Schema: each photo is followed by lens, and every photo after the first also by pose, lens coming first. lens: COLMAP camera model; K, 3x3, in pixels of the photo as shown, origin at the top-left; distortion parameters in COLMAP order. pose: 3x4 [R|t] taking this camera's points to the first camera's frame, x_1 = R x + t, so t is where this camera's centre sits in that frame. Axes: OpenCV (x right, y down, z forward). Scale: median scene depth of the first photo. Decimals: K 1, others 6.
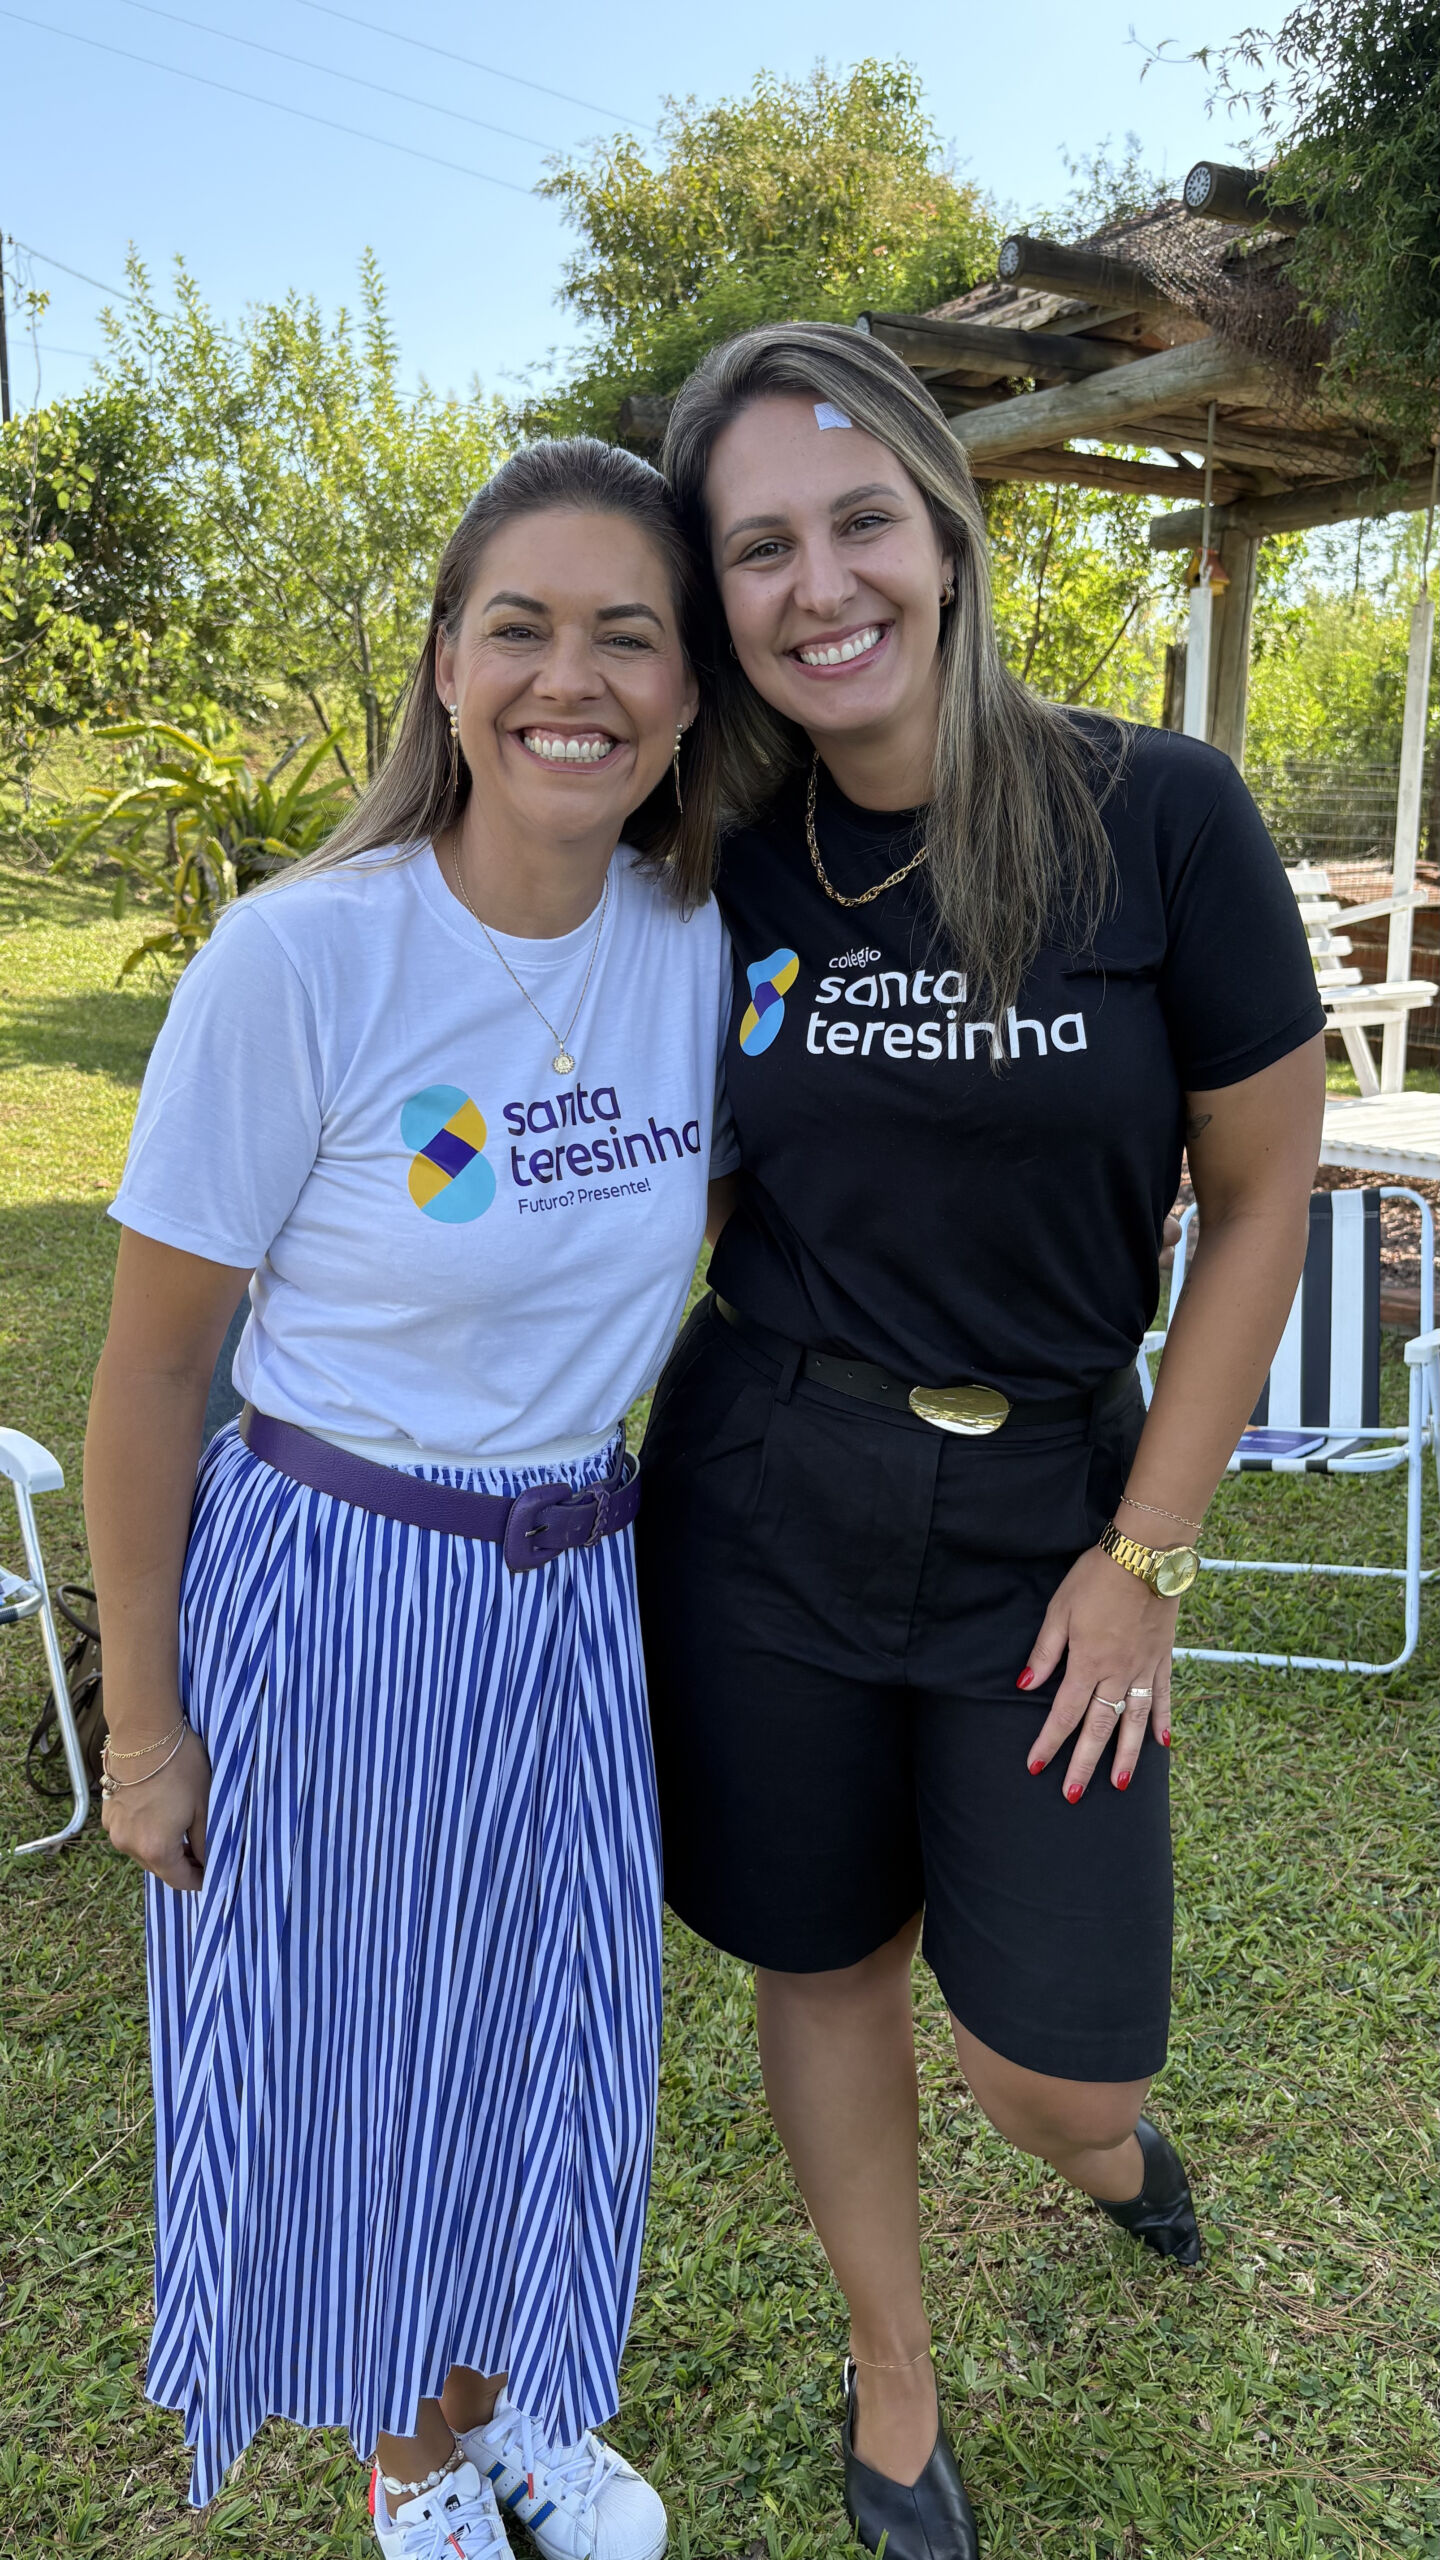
lens RADIAL K [[1956.6, 0, 731.1], [0, 1956.6, 1297.3], [0, 0, 1]] dist [0.050654, -0.069068]
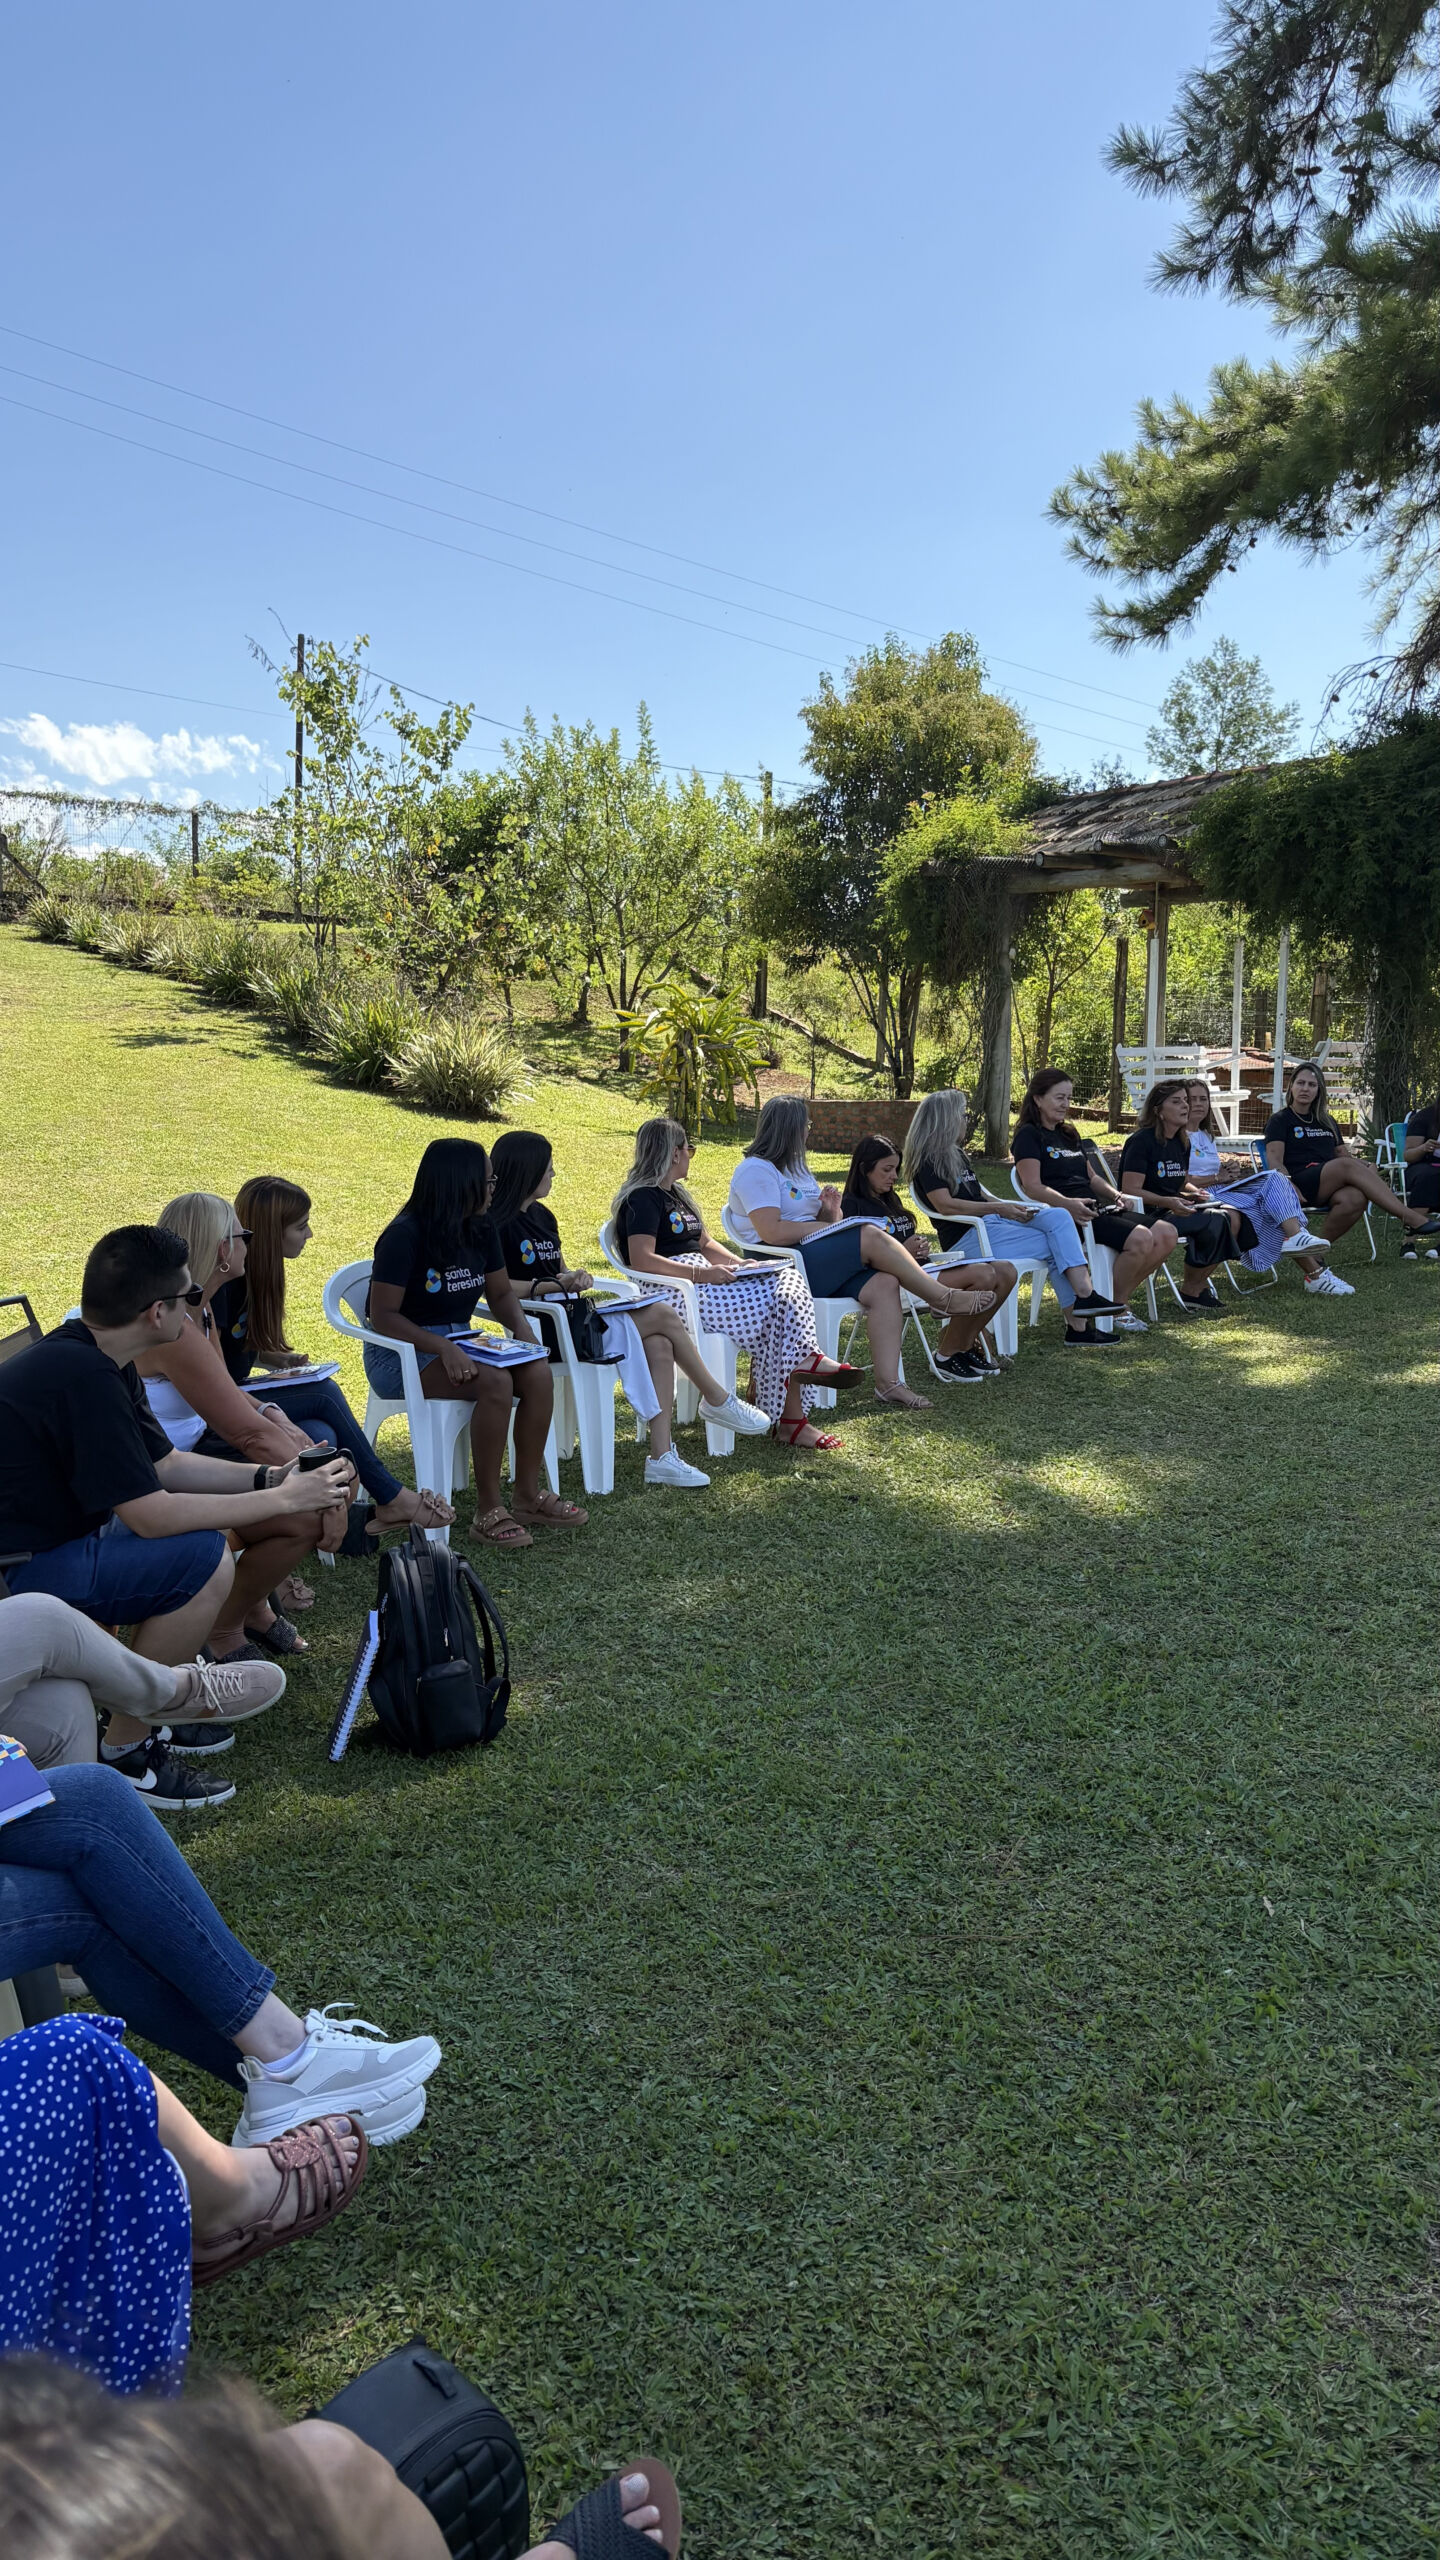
lens RADIAL K [[1956.6, 0, 721.6], [0, 1956.6, 1313.2], [0, 0, 1]] dist [0.050654, -0.069068]
pose [[0.998741, -0.005442, 0.049862, -0.259863], [0.010212, 0.995338, -0.095909, 0.210202], [-0.049107, 0.096298, 0.994140, -0.842429]]
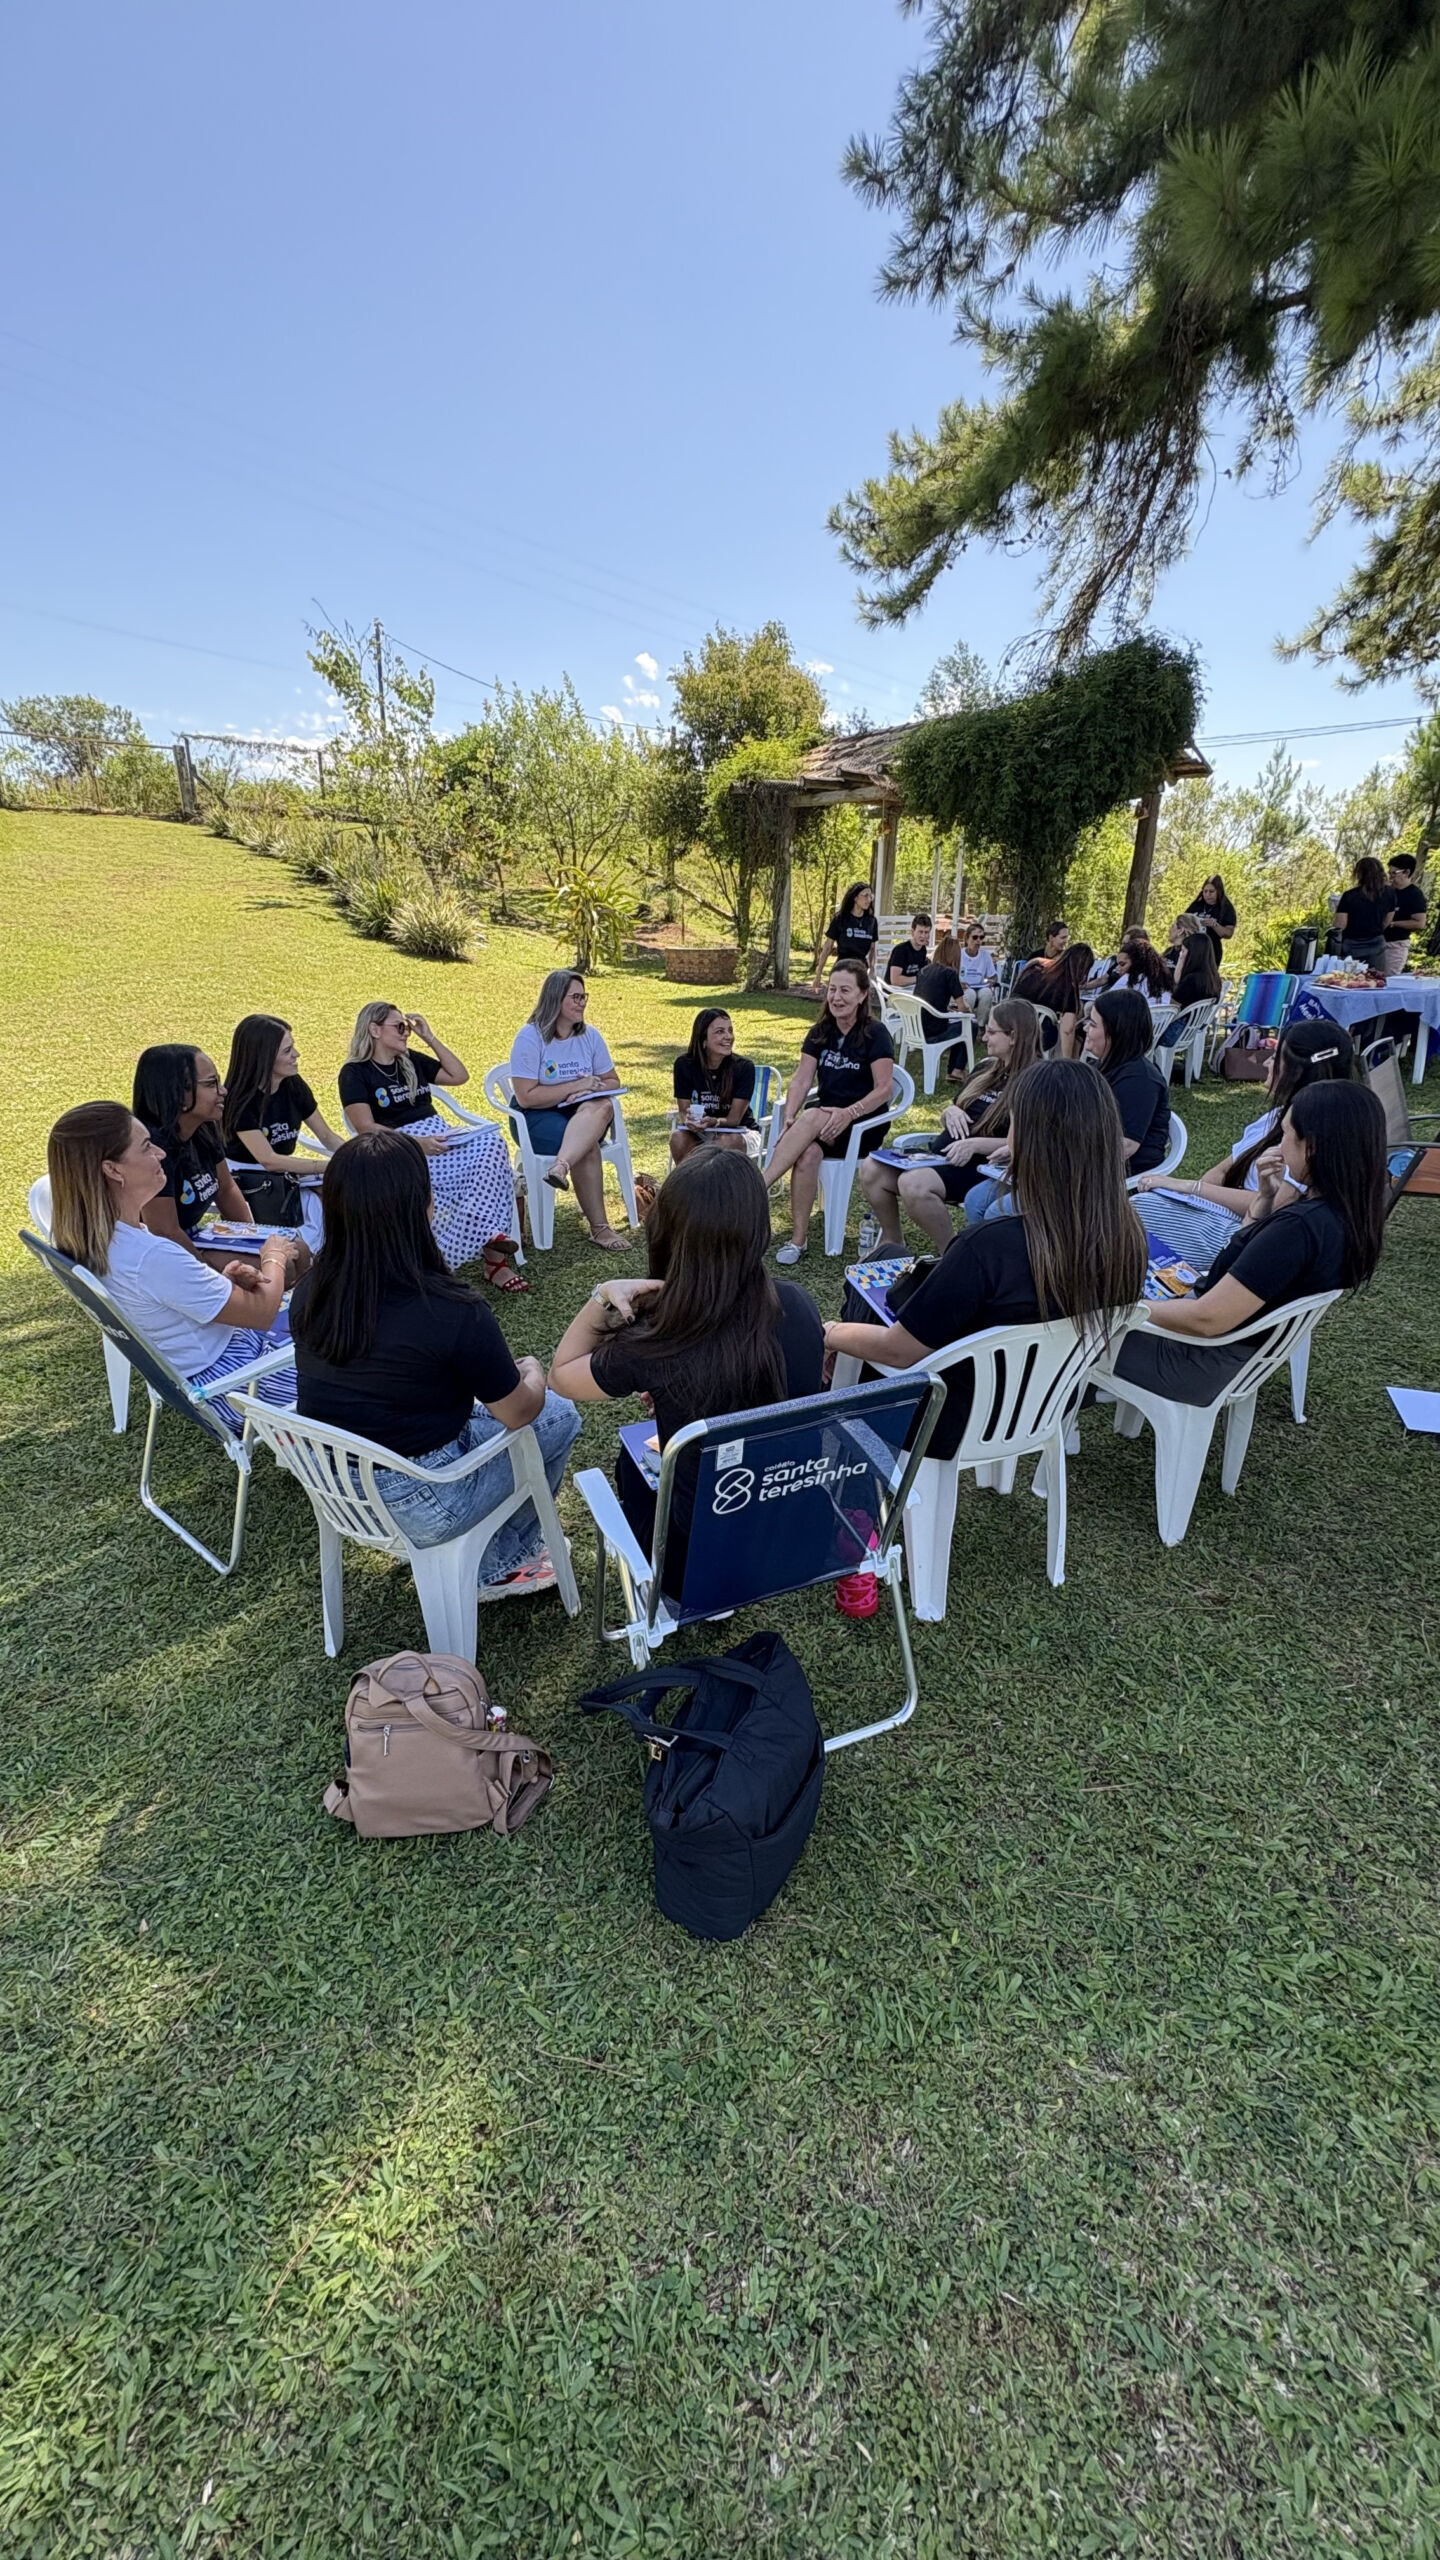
lens RADIAL K [[1034.7, 0, 722.0], [0, 1034.7, 1286.8], [0, 0, 1]] dist [0.003773, 0.001391]
pose [[0.997236, -0.018468, 0.071966, -0.134364], [0.009531, 0.992410, 0.122604, 0.147023], [-0.073684, -0.121579, 0.989843, -0.624628]]
